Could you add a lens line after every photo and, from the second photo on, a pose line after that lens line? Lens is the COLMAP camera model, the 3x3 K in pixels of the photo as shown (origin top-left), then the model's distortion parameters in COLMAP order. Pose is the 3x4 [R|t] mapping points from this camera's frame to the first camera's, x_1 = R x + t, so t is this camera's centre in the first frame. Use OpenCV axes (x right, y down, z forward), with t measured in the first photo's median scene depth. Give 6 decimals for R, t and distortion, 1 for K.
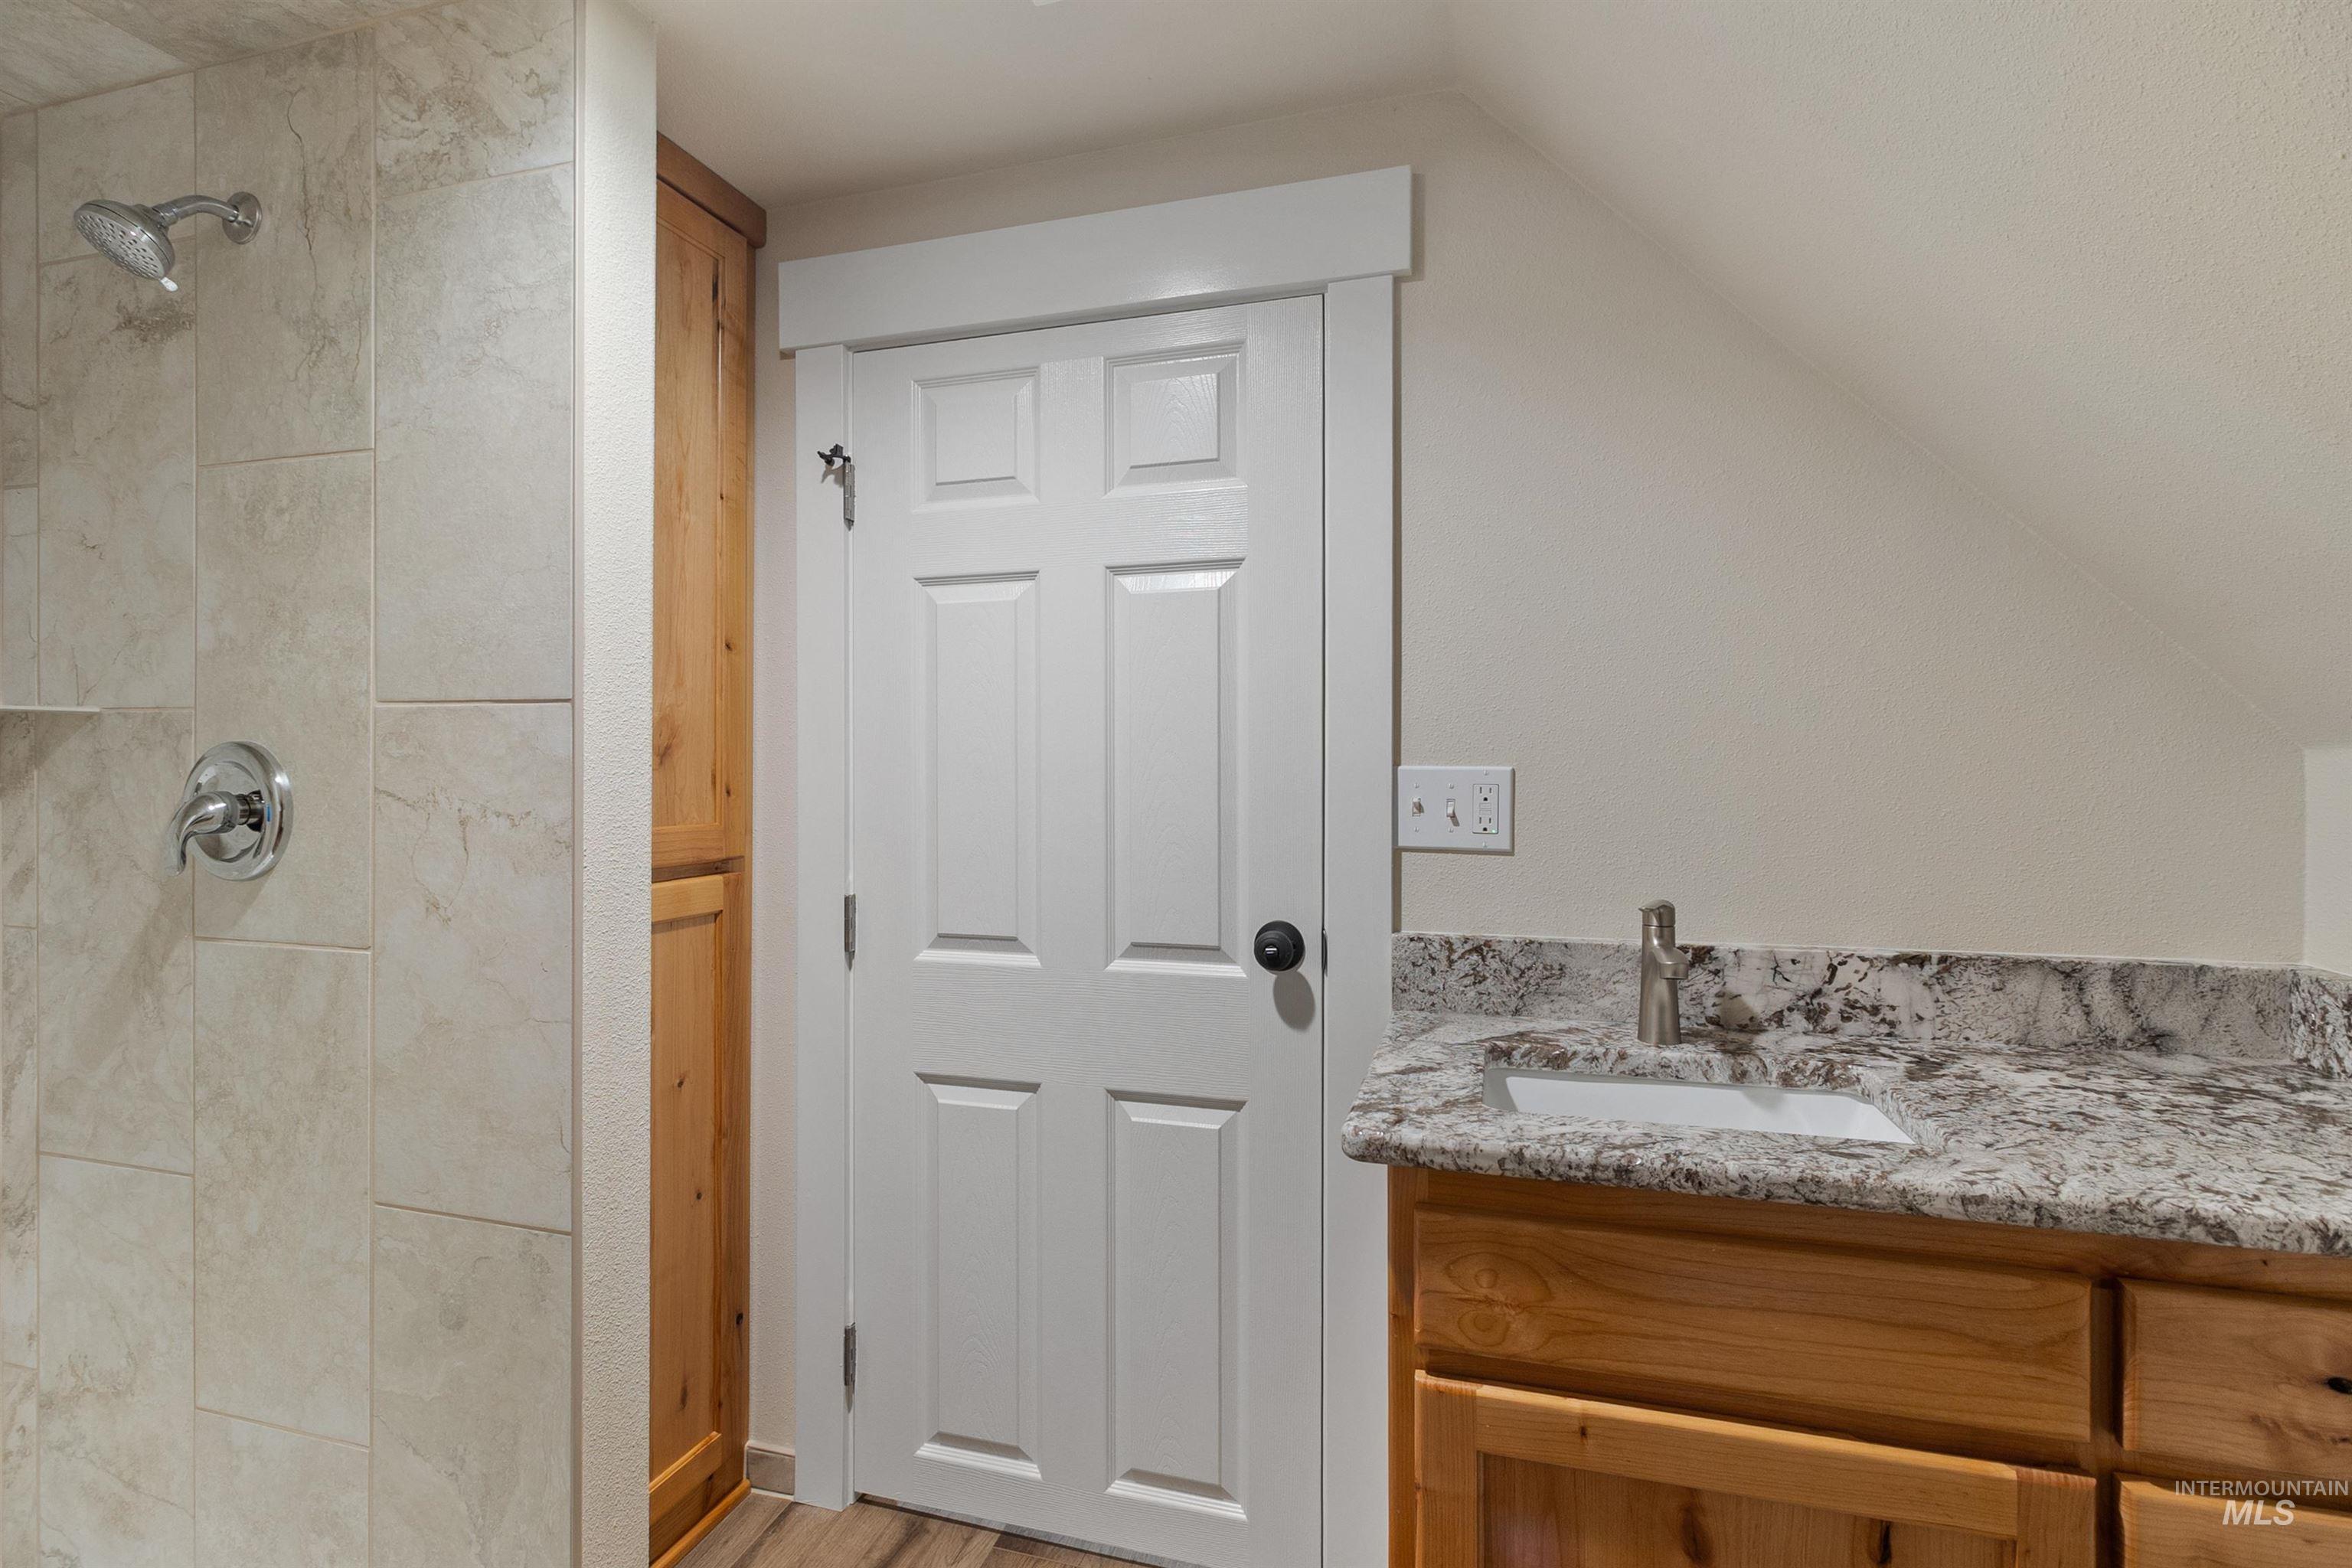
lens RADIAL K [[1083.0, 0, 1172.4], [0, 1083.0, 753.6], [0, 0, 1]] dist [0.004242, -0.000302]
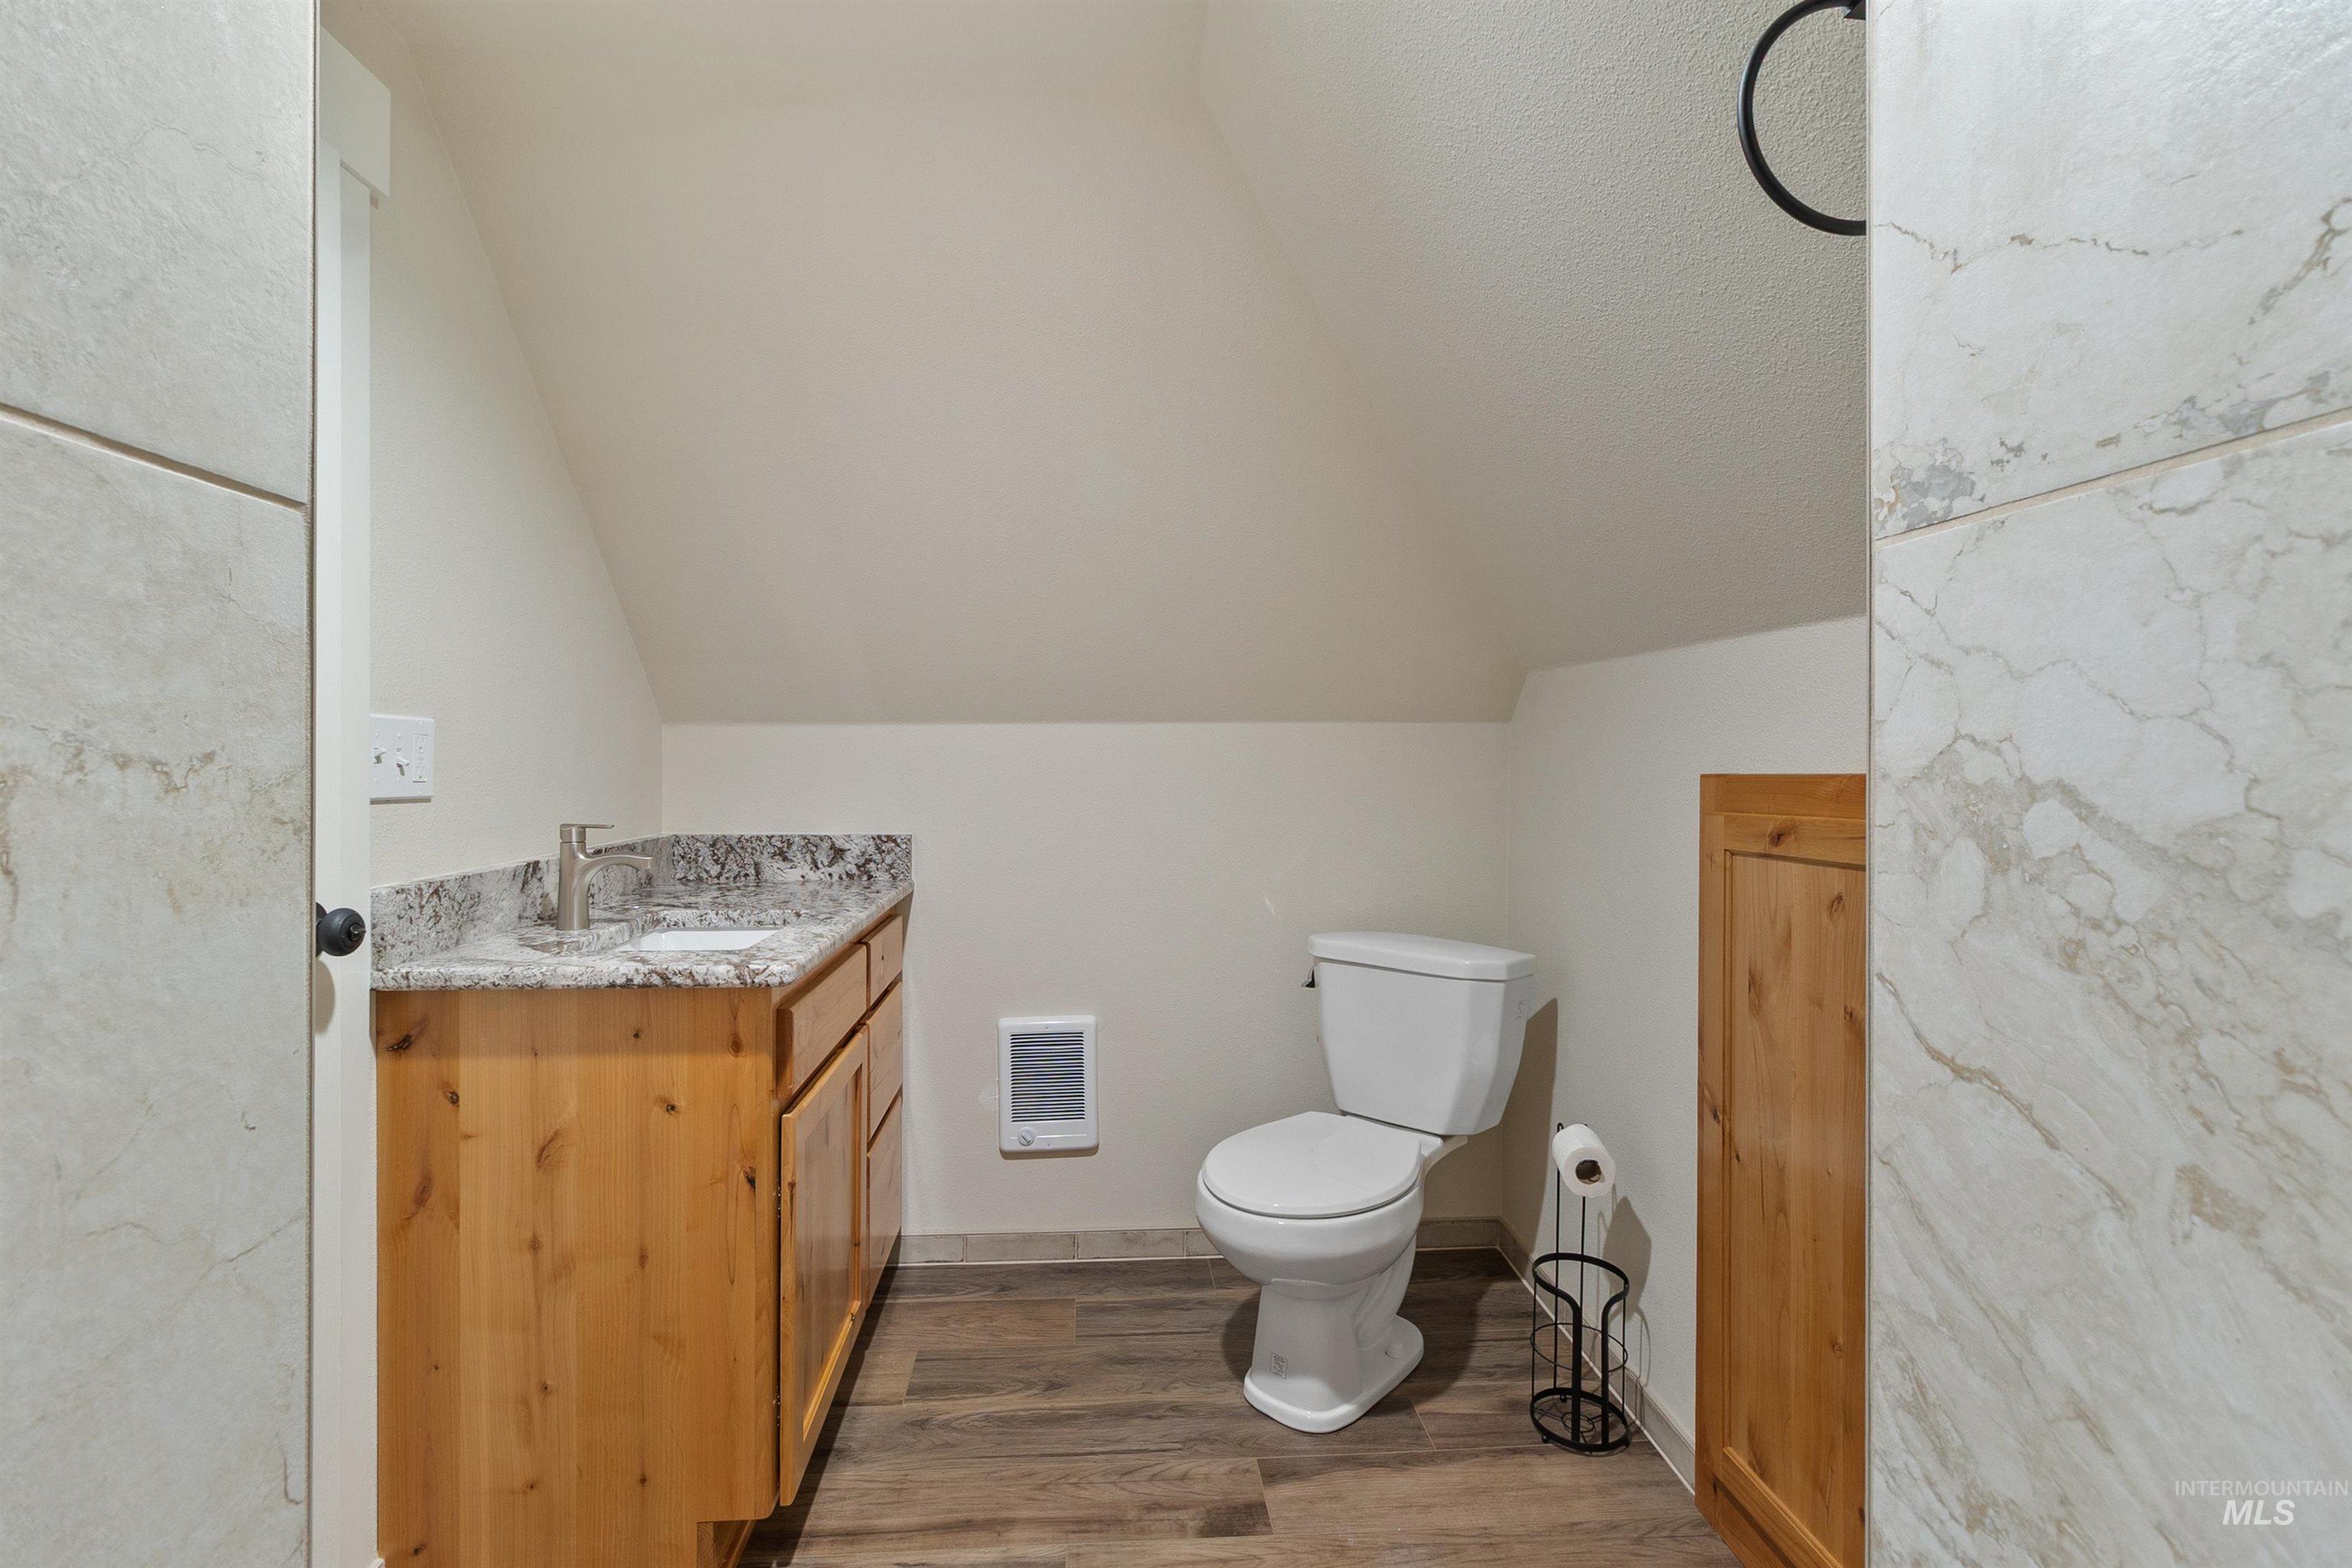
lens RADIAL K [[1085.6, 0, 1148.2], [0, 1085.6, 755.6], [0, 0, 1]] dist [-0.001655, -0.000432]
pose [[-0.327453, 0.000928, 0.944867, -1.070984], [-0.019388, 0.999782, -0.007701, 0.050363], [-0.944669, -0.020841, -0.327363, 0.795699]]
